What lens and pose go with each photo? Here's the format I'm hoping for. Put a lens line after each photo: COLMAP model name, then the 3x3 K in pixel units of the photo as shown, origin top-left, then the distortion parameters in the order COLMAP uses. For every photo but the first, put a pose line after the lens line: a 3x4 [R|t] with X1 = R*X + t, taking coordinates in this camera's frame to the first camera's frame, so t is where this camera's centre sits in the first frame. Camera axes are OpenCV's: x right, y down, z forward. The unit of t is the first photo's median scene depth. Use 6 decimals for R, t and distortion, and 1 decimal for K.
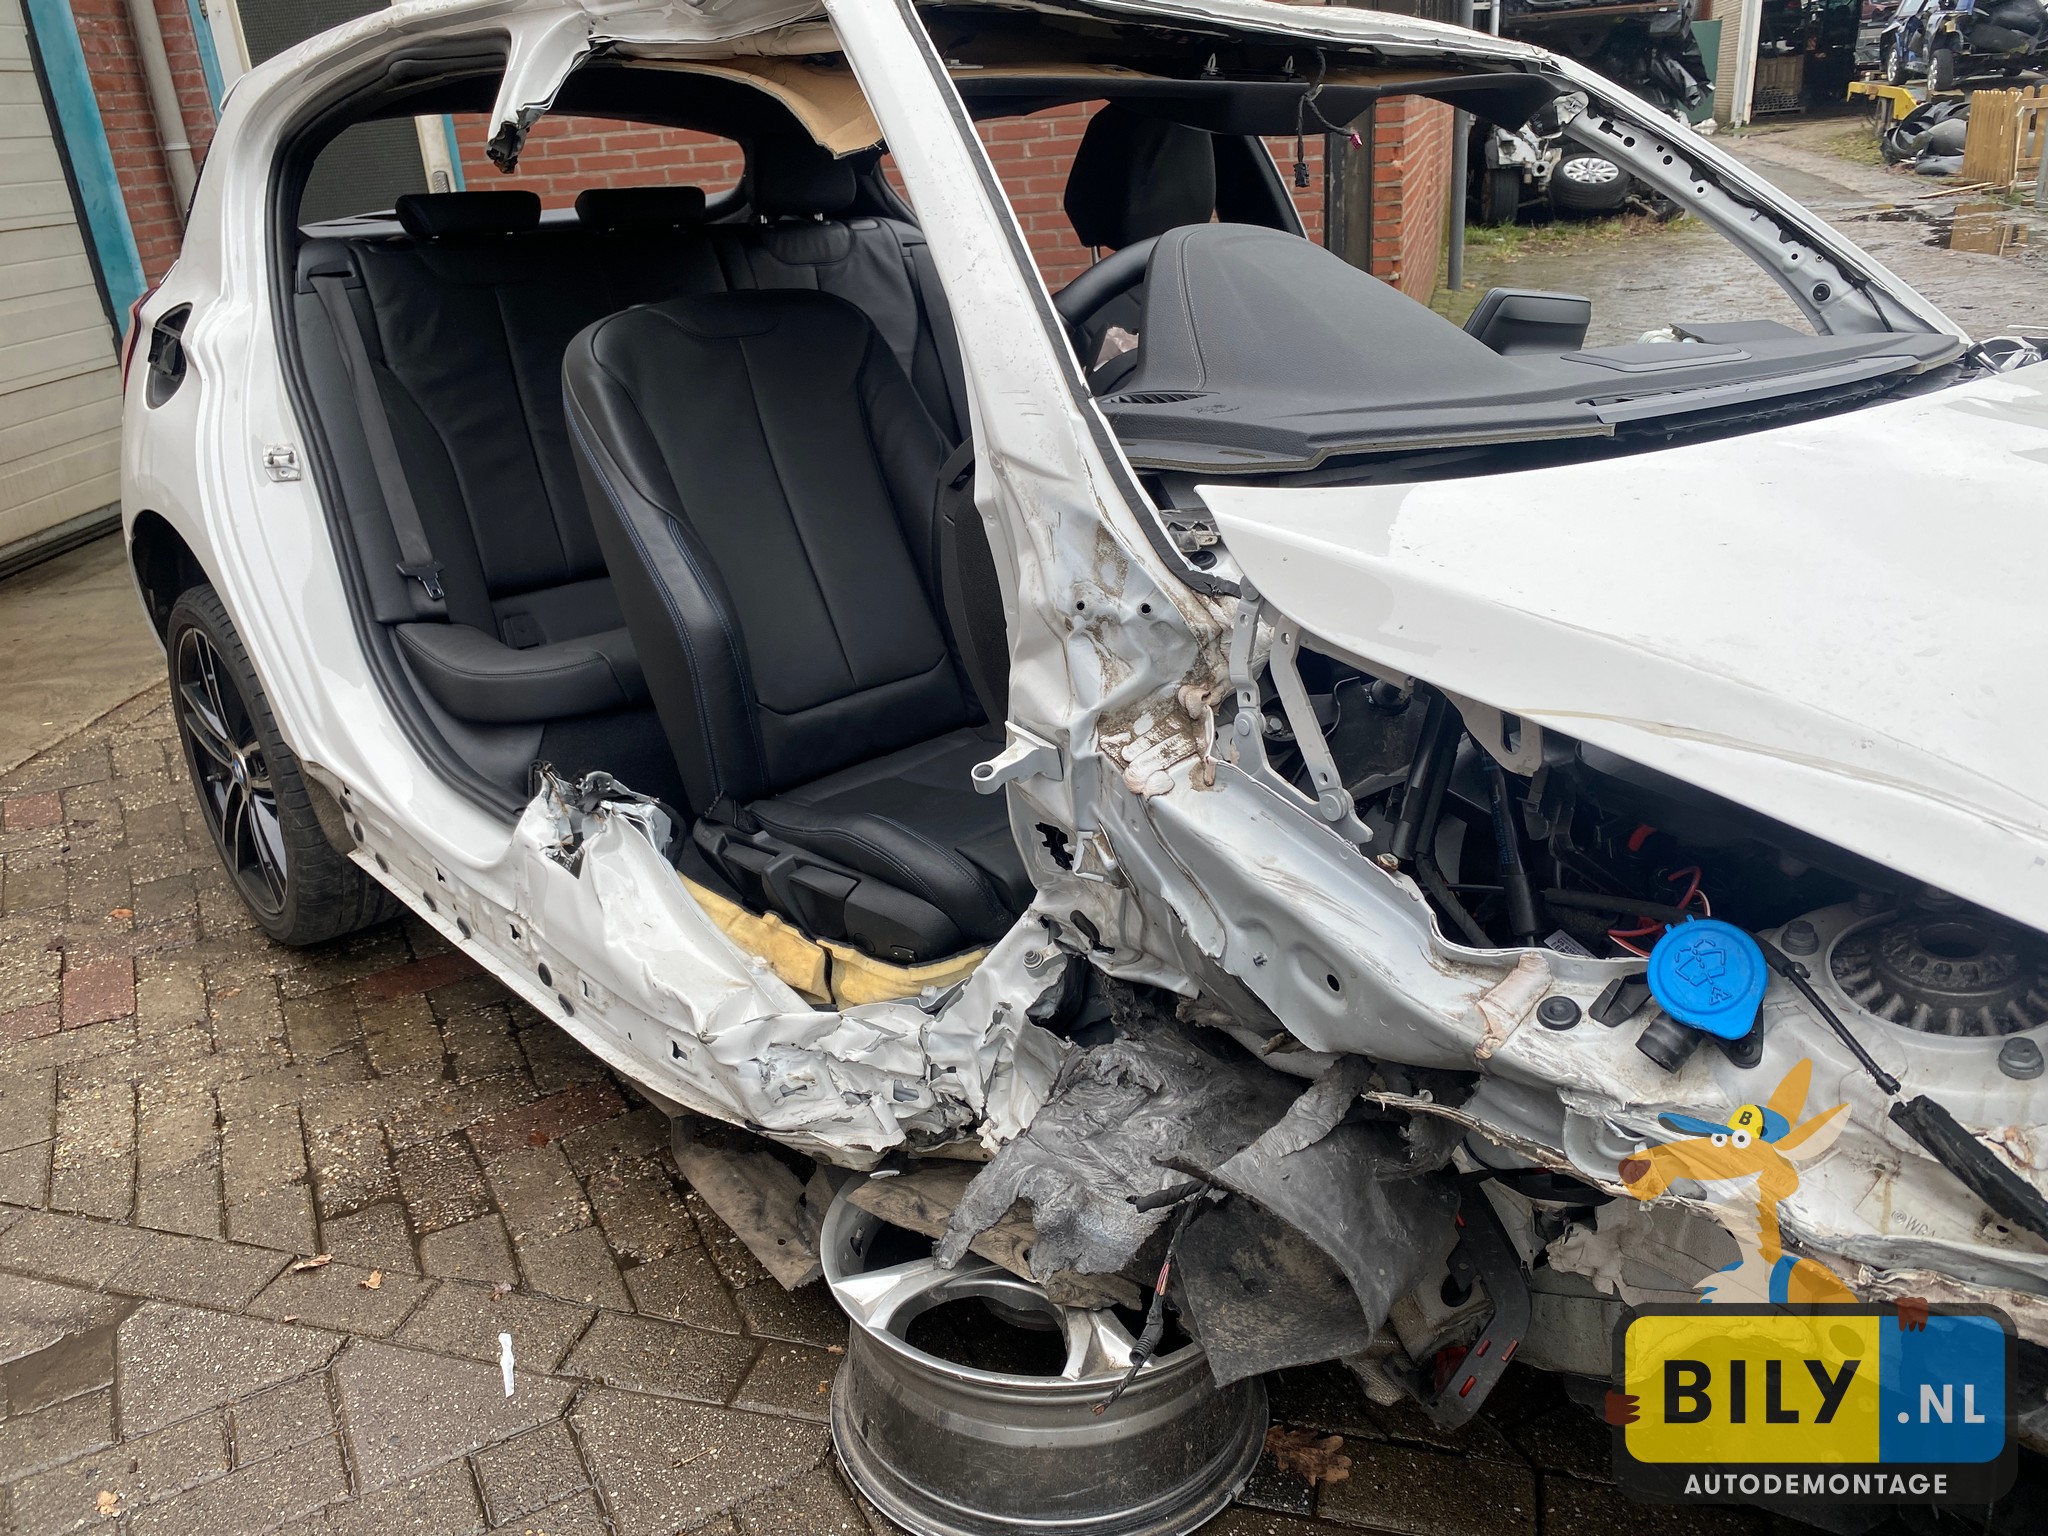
lens RADIAL K [[1554.0, 0, 1021.1], [0, 1554.0, 746.1], [0, 0, 1]] dist [0.014990, -0.008179]
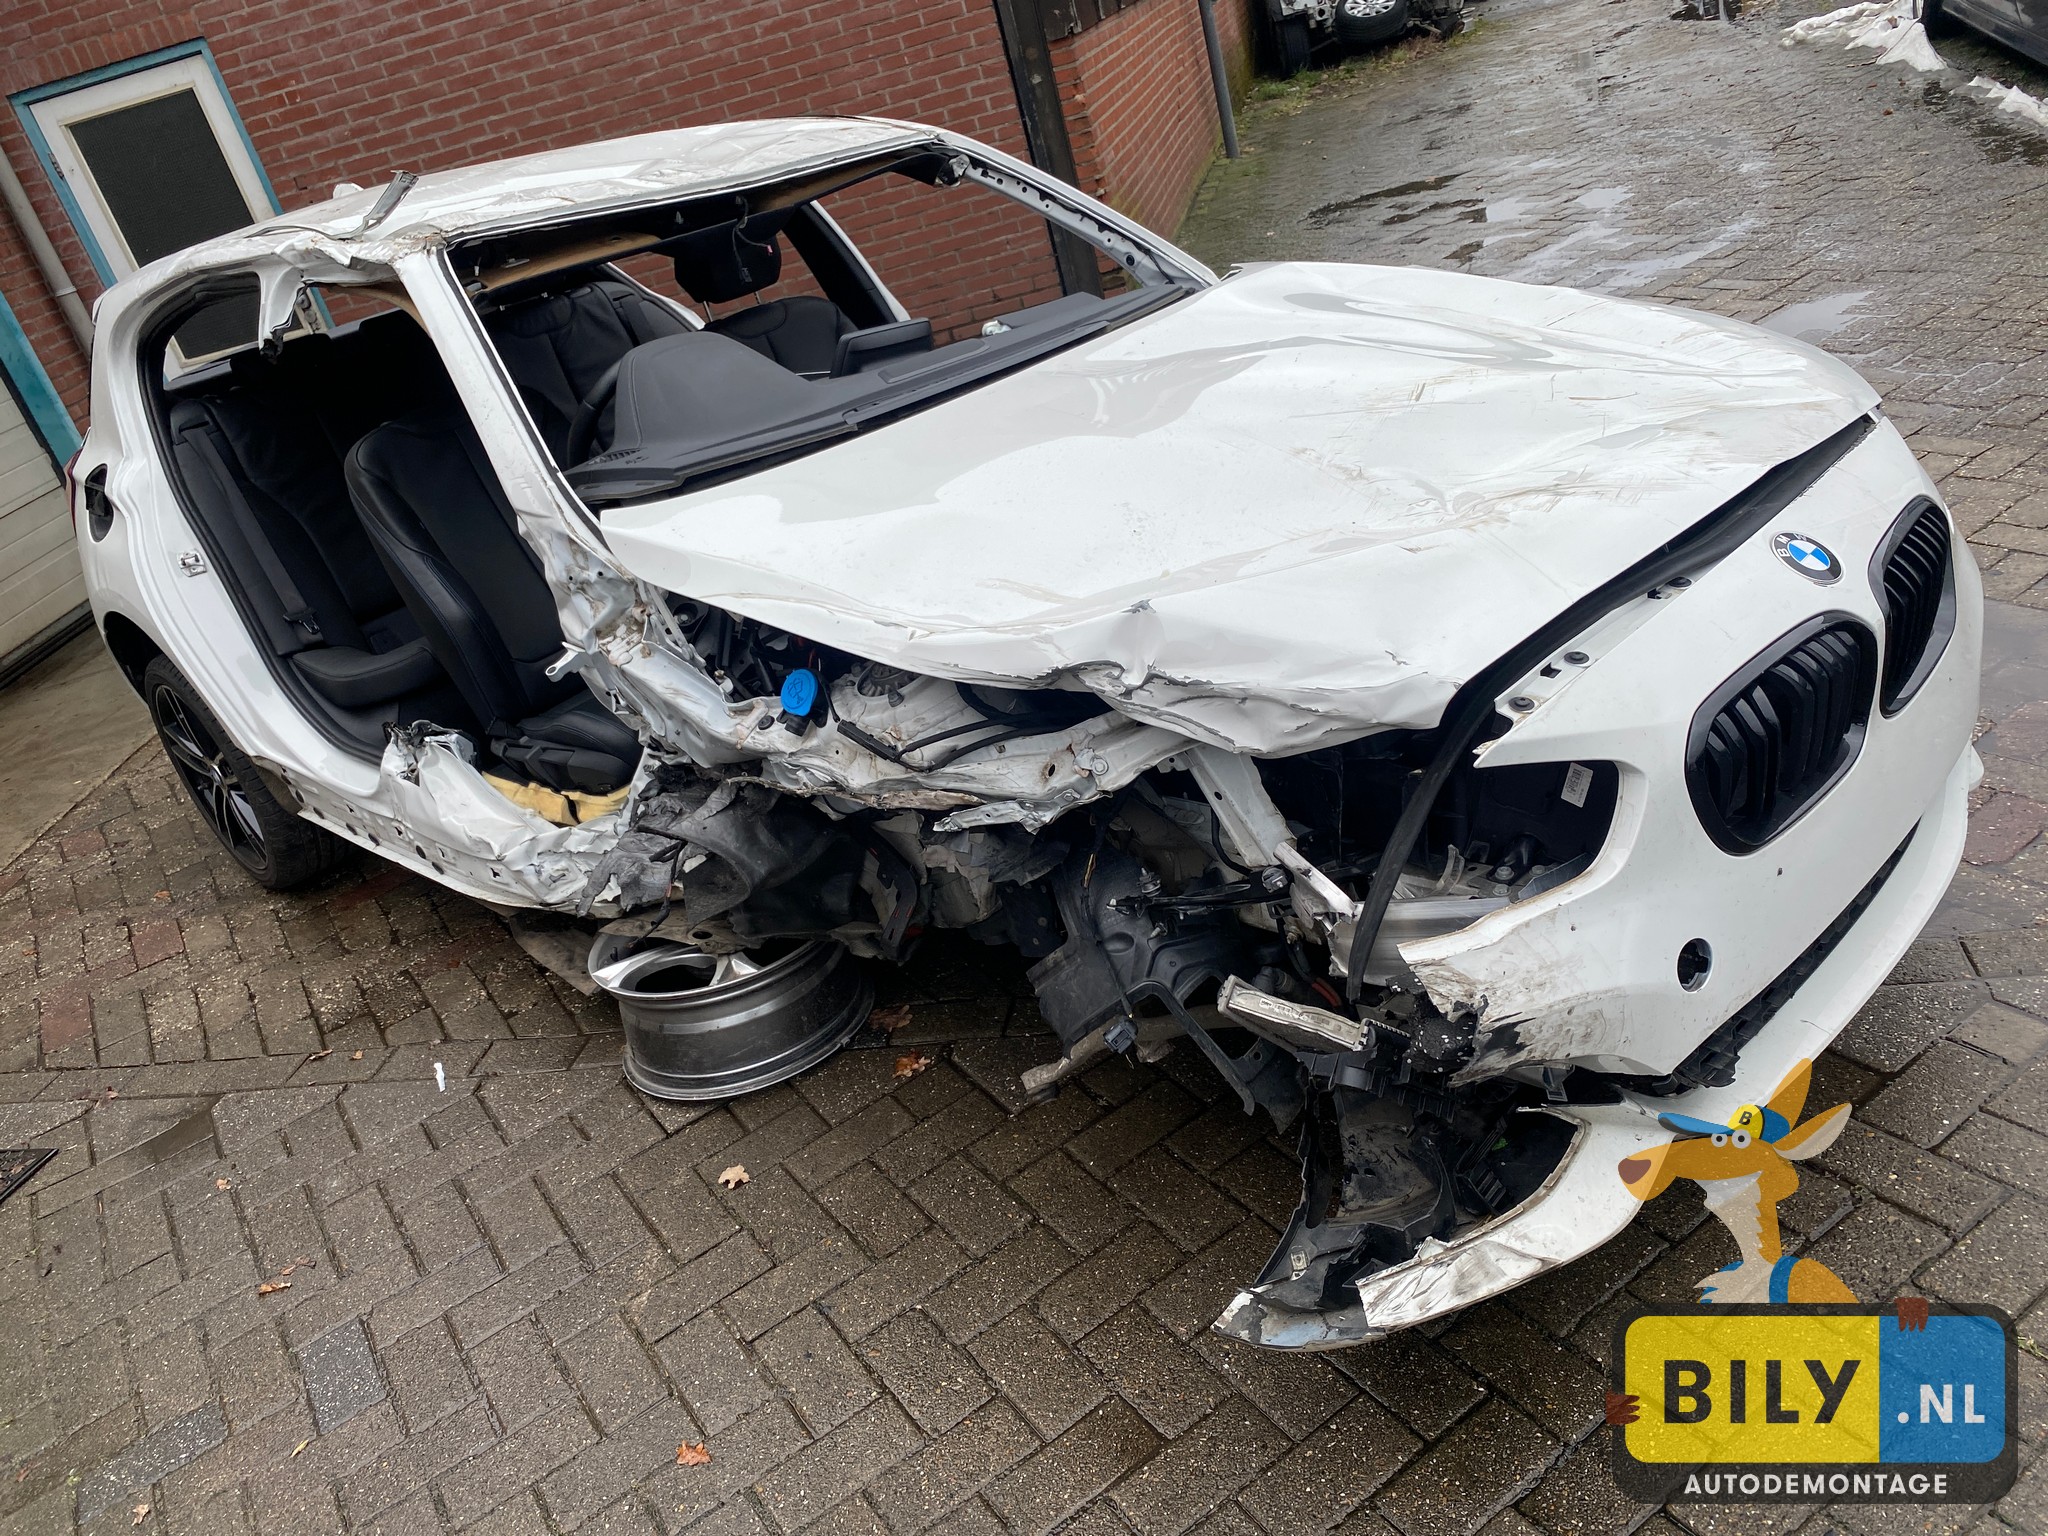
lens RADIAL K [[1565.2, 0, 1029.0], [0, 1565.2, 752.1], [0, 0, 1]] dist [0.010478, 0.001726]
pose [[0.979817, -0.199310, -0.015328, 0.322869], [0.199888, 0.977656, 0.065070, 0.061254], [0.002017, -0.066820, 0.997763, -0.549462]]
